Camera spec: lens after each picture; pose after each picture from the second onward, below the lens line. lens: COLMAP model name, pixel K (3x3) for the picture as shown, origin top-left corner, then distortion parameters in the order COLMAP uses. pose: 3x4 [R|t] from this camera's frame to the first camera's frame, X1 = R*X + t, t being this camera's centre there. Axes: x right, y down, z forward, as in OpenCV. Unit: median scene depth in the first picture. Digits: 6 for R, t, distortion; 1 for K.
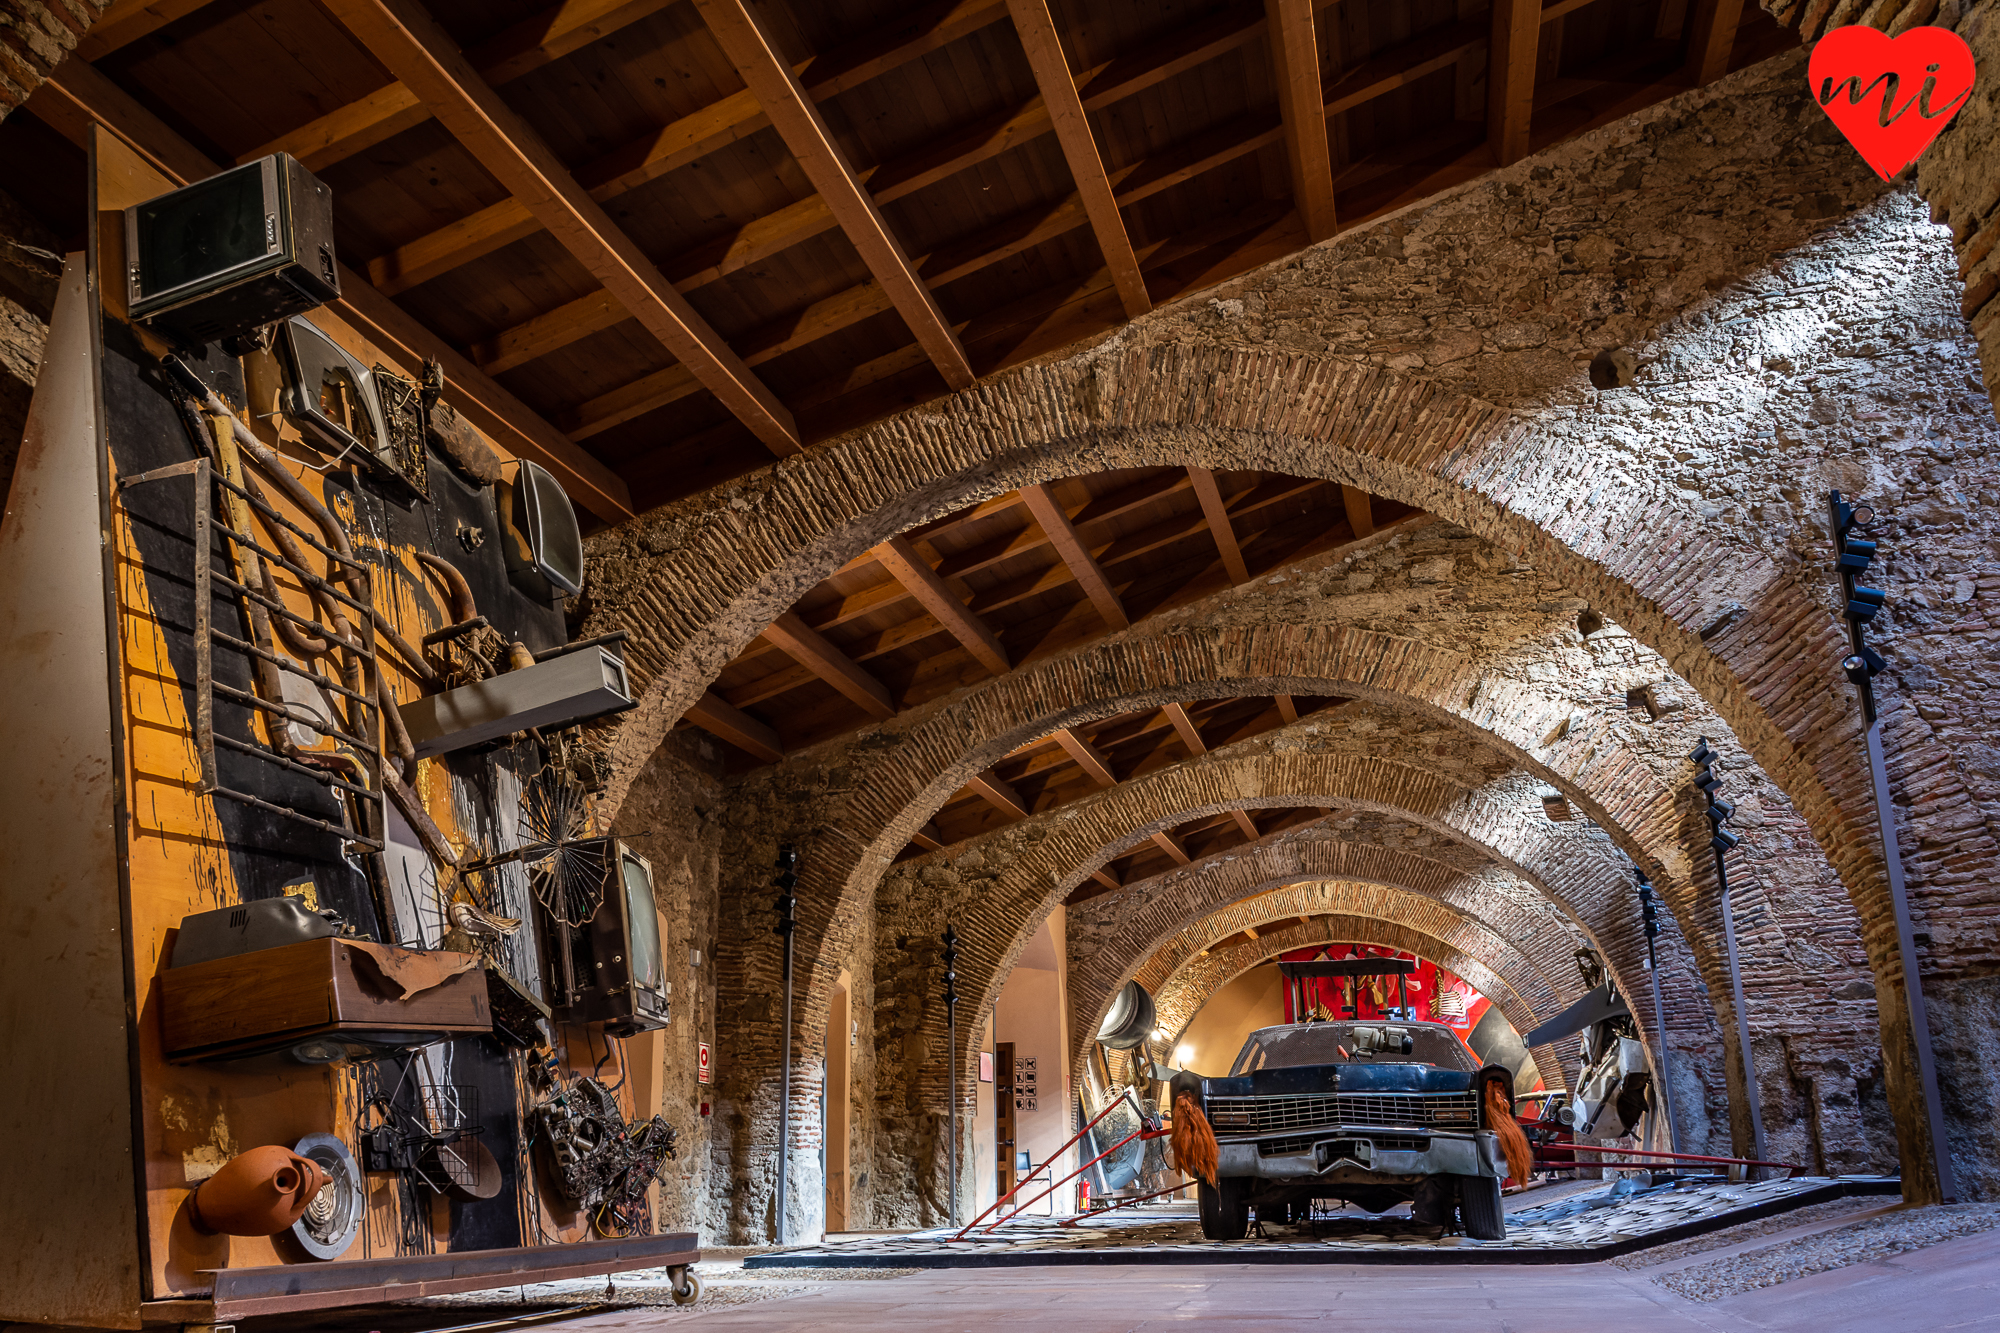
lens RADIAL K [[1541.2, 0, 987.6], [0, 1541.2, 678.1], [0, 0, 1]] dist [0.034345, -0.053943]
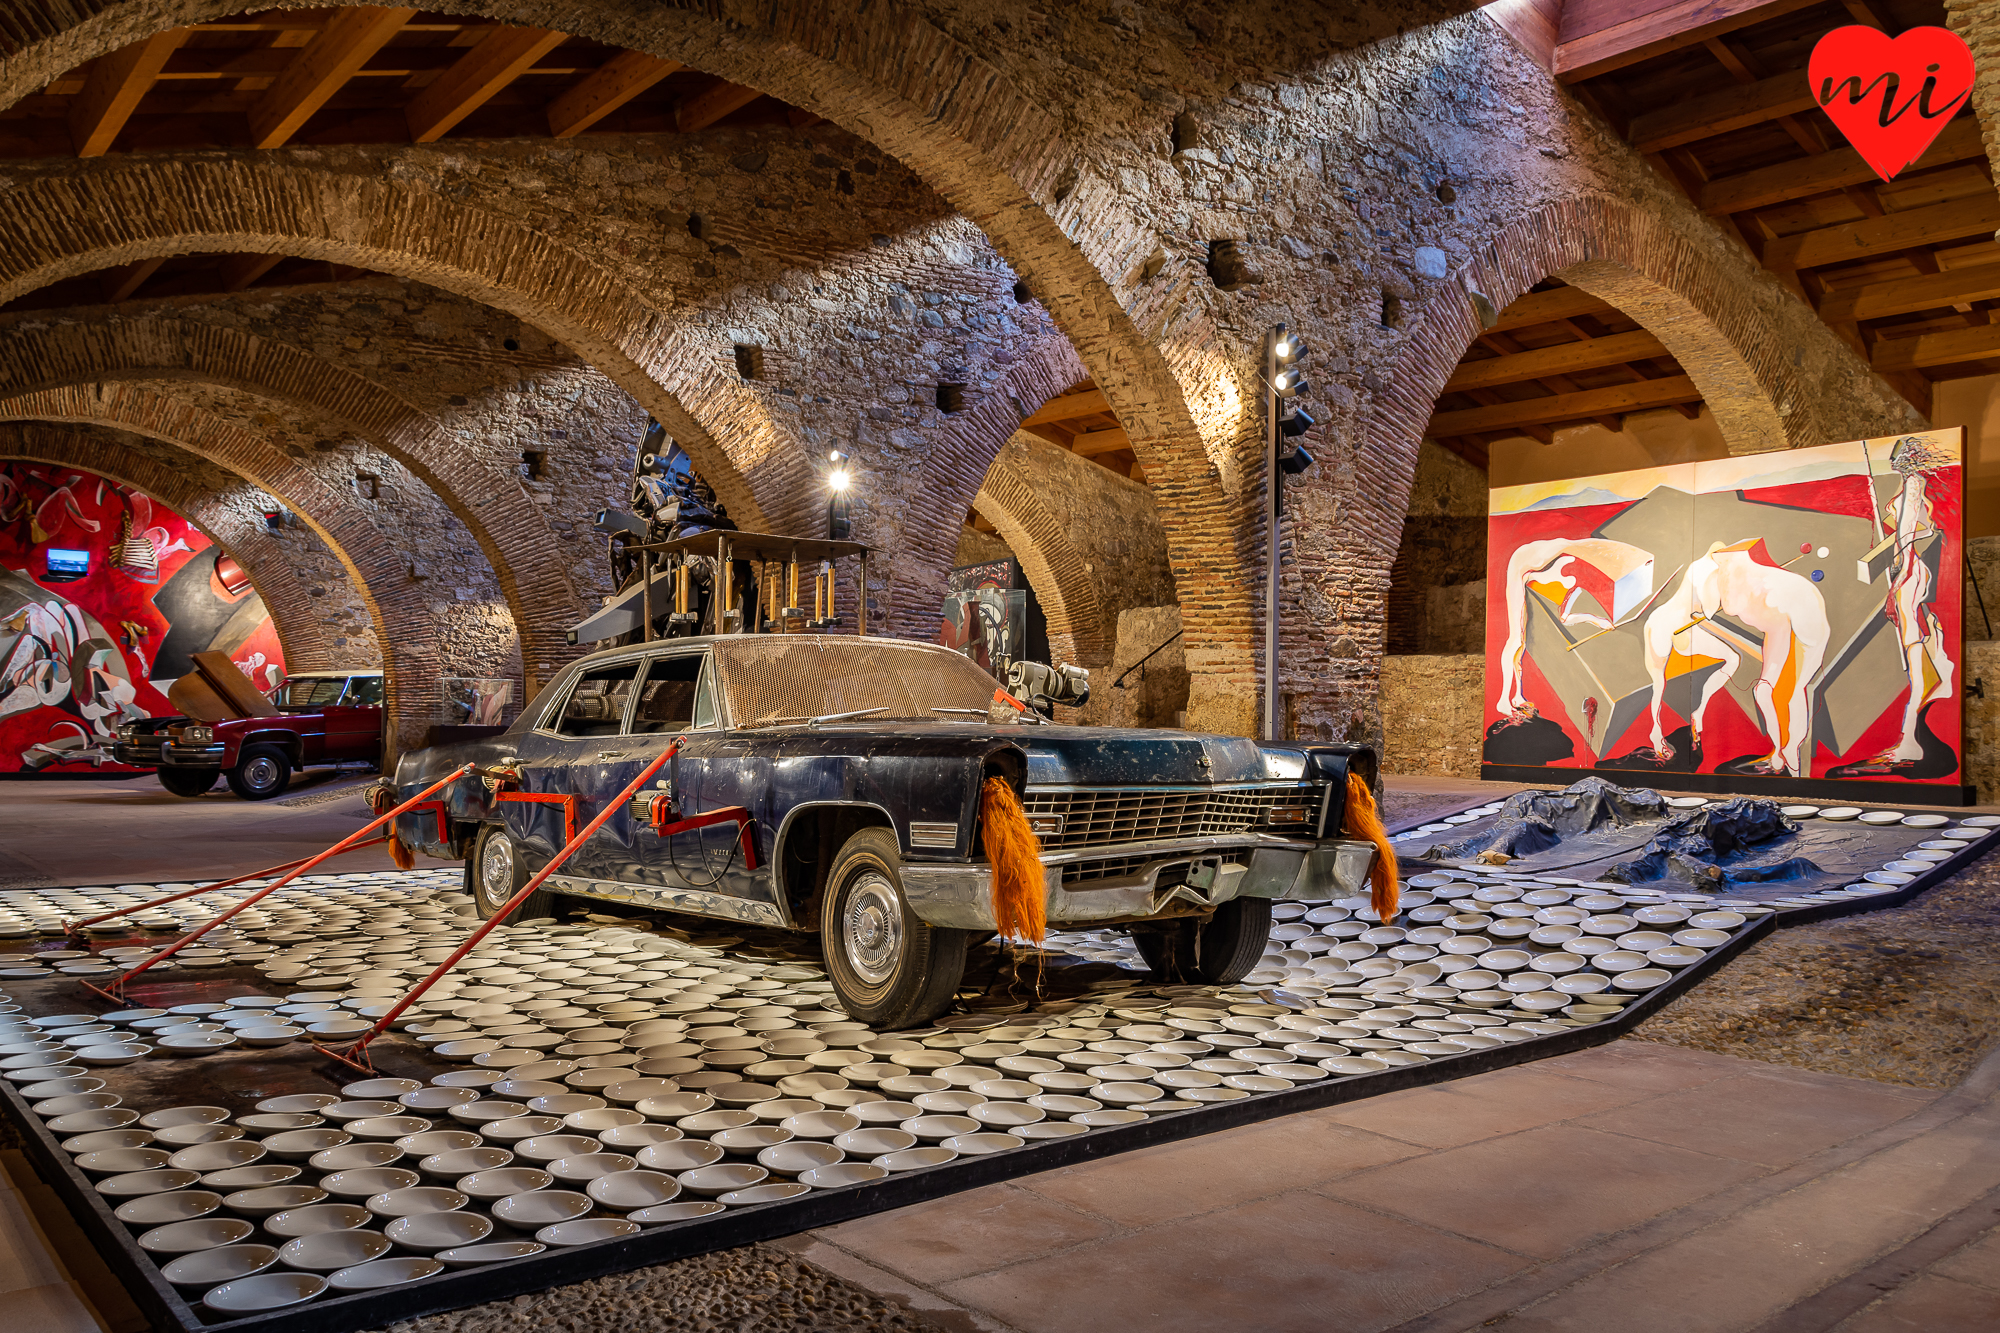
lens RADIAL K [[1544.3, 0, 999.7], [0, 1544.3, 672.3], [0, 0, 1]] dist [0.006307, -0.000918]
pose [[0.607262, 0.046325, 0.793150, -0.230984], [-0.260335, 0.954787, 0.143555, 0.124566], [-0.750639, -0.293660, 0.591865, 0.555273]]
